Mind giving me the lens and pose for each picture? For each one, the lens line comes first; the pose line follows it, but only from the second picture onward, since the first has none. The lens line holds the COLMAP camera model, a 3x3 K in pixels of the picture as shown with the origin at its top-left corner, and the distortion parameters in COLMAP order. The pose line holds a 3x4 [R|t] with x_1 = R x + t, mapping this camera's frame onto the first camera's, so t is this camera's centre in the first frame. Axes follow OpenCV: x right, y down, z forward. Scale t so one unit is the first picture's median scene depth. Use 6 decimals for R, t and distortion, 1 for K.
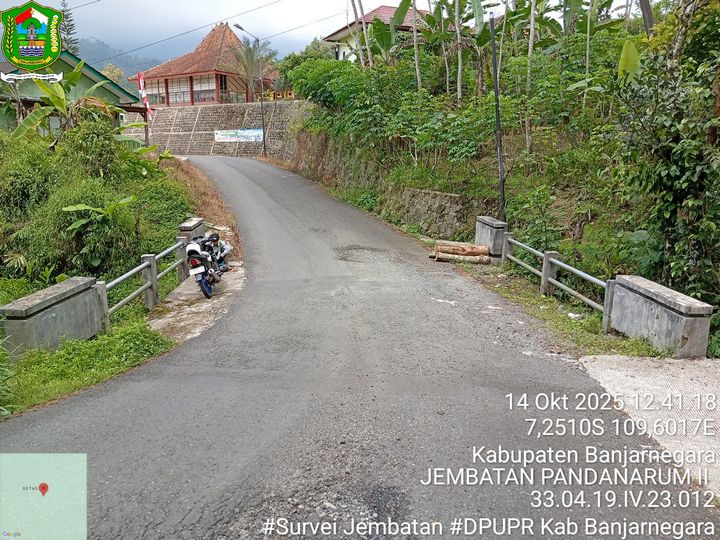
lens RADIAL K [[551.4, 0, 357.5], [0, 551.4, 268.9], [0, 0, 1]] dist [0.106924, -0.219017]
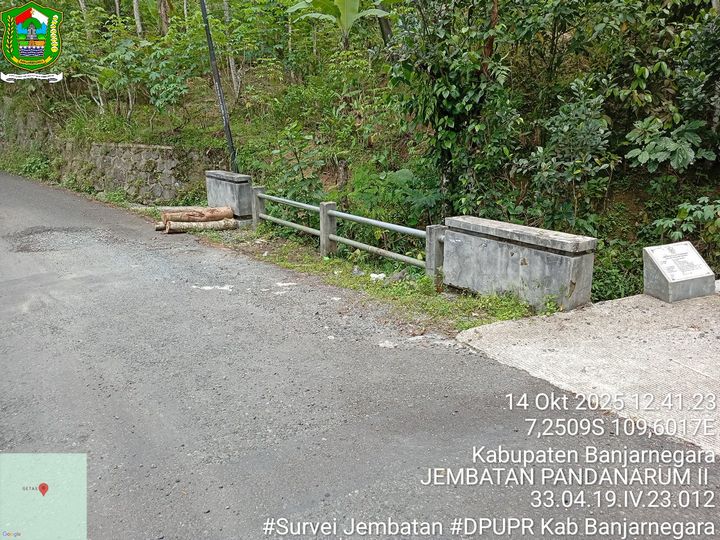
lens RADIAL K [[551.4, 0, 357.5], [0, 551.4, 268.9], [0, 0, 1]] dist [0.106924, -0.219017]
pose [[0.845982, -0.166988, 0.506388, -0.026834], [0.135507, 0.985846, 0.098716, -0.006389], [-0.515706, -0.014893, 0.856636, 0.209177]]
